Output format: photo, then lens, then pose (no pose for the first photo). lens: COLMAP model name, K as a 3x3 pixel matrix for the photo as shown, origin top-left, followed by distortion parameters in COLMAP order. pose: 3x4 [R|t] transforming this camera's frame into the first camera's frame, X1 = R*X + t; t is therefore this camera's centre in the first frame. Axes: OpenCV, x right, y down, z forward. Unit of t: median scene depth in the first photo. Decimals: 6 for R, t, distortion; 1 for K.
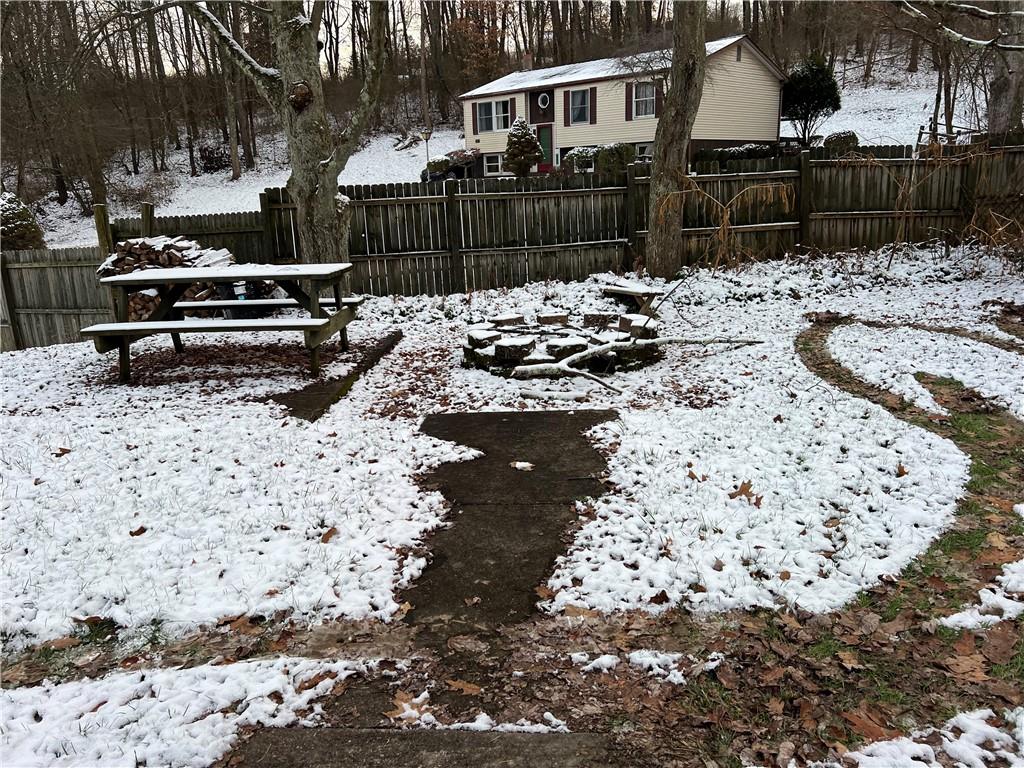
lens RADIAL K [[768.6, 0, 476.5], [0, 768.6, 374.0], [0, 0, 1]] dist [0.057792, -0.066916]
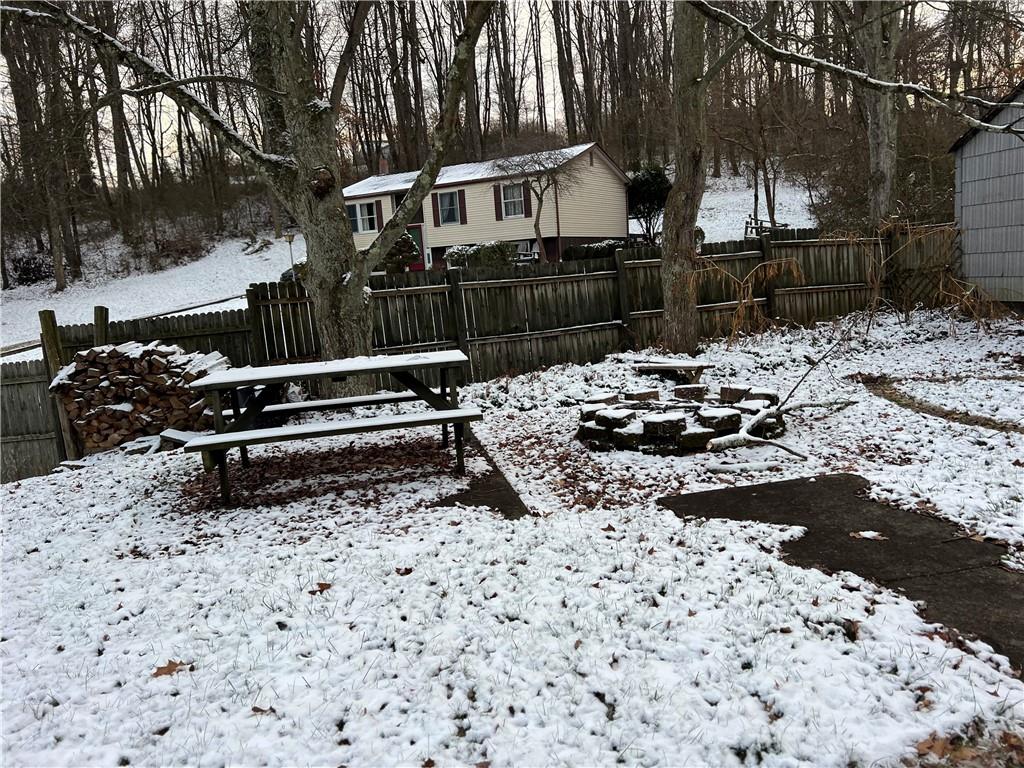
lens RADIAL K [[768.6, 0, 510.3], [0, 768.6, 386.3], [0, 0, 1]] dist [0.057792, -0.066916]
pose [[0.965528, -0.069010, 0.250986, -0.210704], [0.096477, 0.990417, -0.098822, -0.002514], [-0.241761, 0.119629, 0.962933, 0.067742]]
